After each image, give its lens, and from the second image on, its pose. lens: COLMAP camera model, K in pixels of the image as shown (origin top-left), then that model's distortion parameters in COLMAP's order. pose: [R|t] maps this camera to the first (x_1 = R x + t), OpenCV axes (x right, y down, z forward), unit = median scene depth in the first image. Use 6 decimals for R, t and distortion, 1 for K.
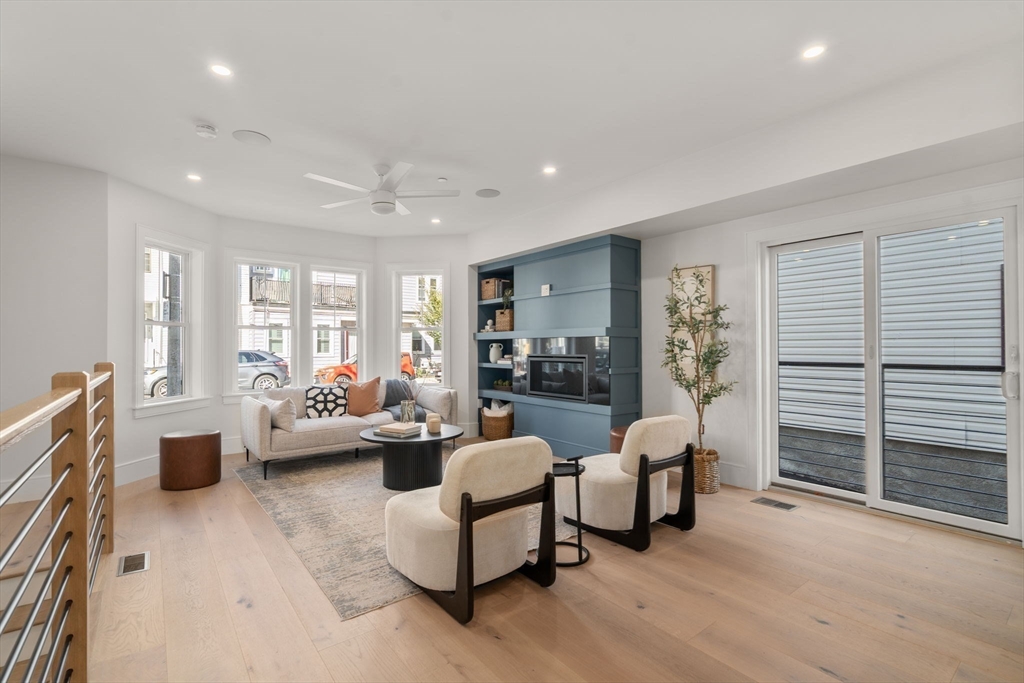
lens RADIAL K [[467.8, 0, 507.3], [0, 467.8, 342.1], [0, 0, 1]] dist [-0.001287, 0.000041]
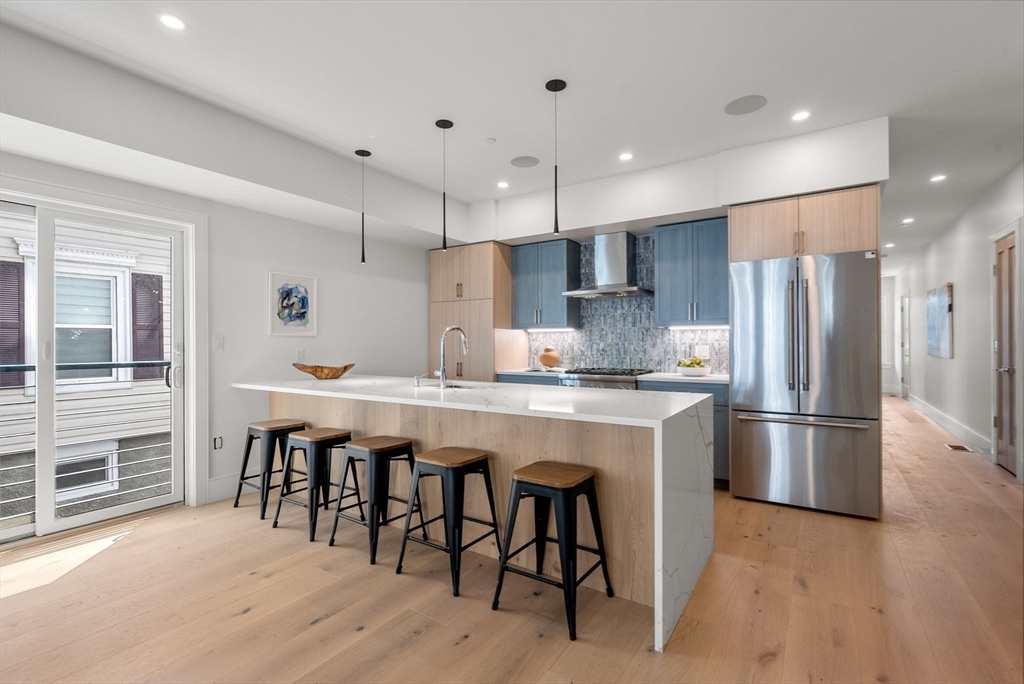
lens RADIAL K [[467.8, 0, 507.3], [0, 467.8, 342.6], [0, 0, 1]] dist [-0.001287, 0.000041]
pose [[-0.318621, 0.005063, 0.947869, -0.191860], [-0.003481, 0.999973, -0.006511, 0.004846], [-0.947876, -0.005375, -0.318595, 0.308521]]
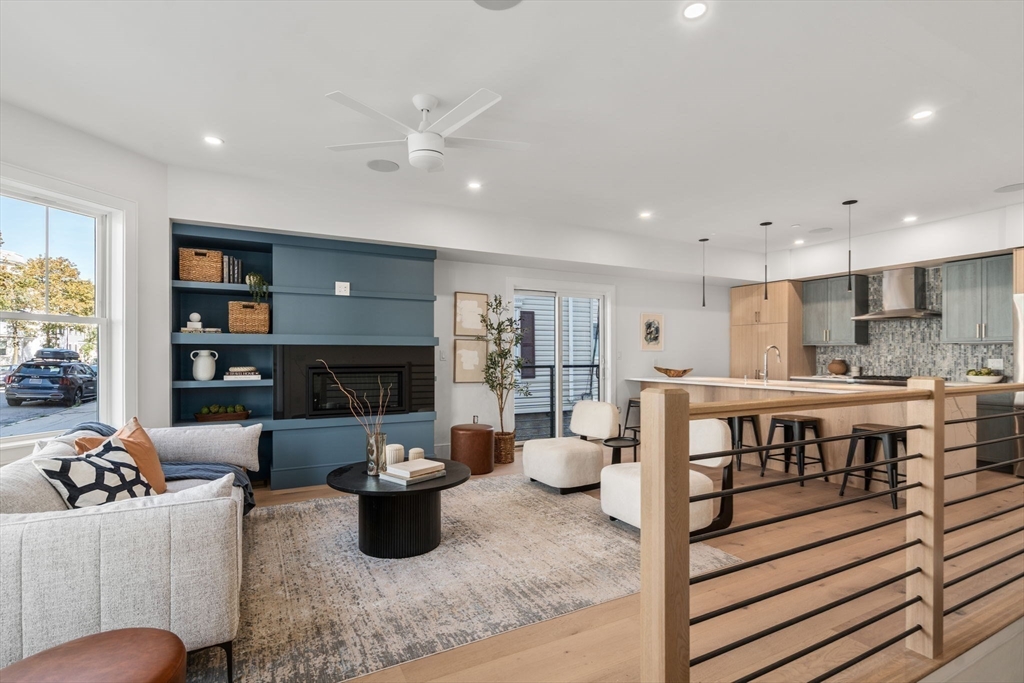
lens RADIAL K [[474.5, 0, 496.2], [0, 474.5, 355.9], [0, 0, 1]] dist [-0.002384, 0.000003]
pose [[0.189498, 0.001212, 0.981880, -0.713086], [-0.009434, 0.999955, 0.000586, 0.007683], [-0.981836, -0.009374, 0.189501, 0.571131]]
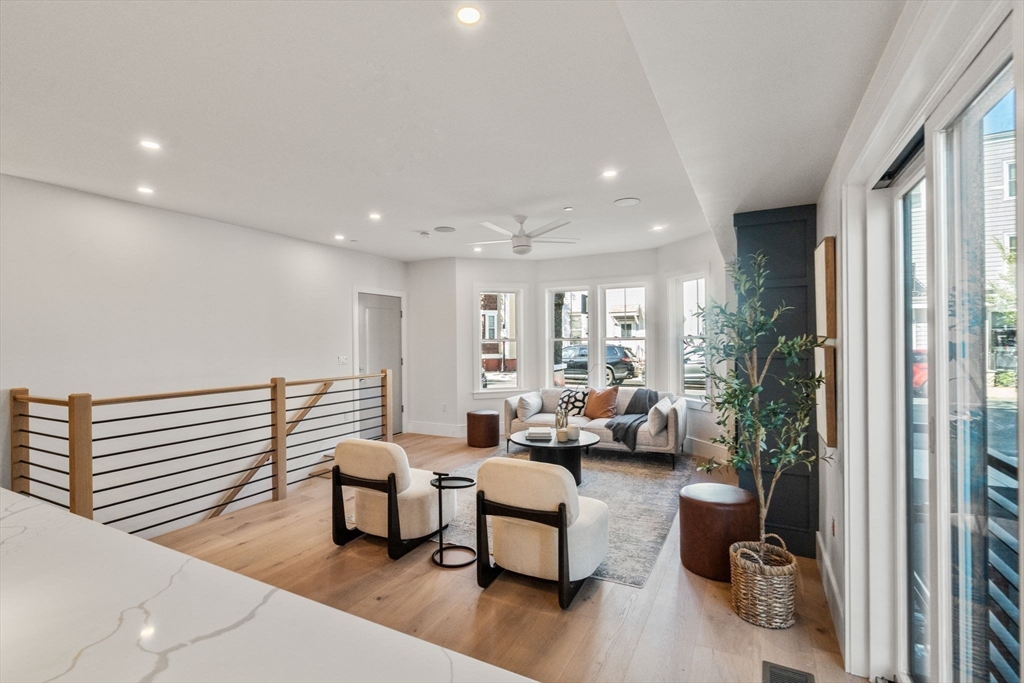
lens RADIAL K [[467.8, 0, 507.3], [0, 467.8, 342.1], [0, 0, 1]] dist [-0.001287, 0.000041]
pose [[0.418708, 0.000432, -0.908121, 0.627053], [0.016820, 0.999825, 0.008231, -0.041835], [0.907965, -0.018721, 0.418627, 0.332522]]
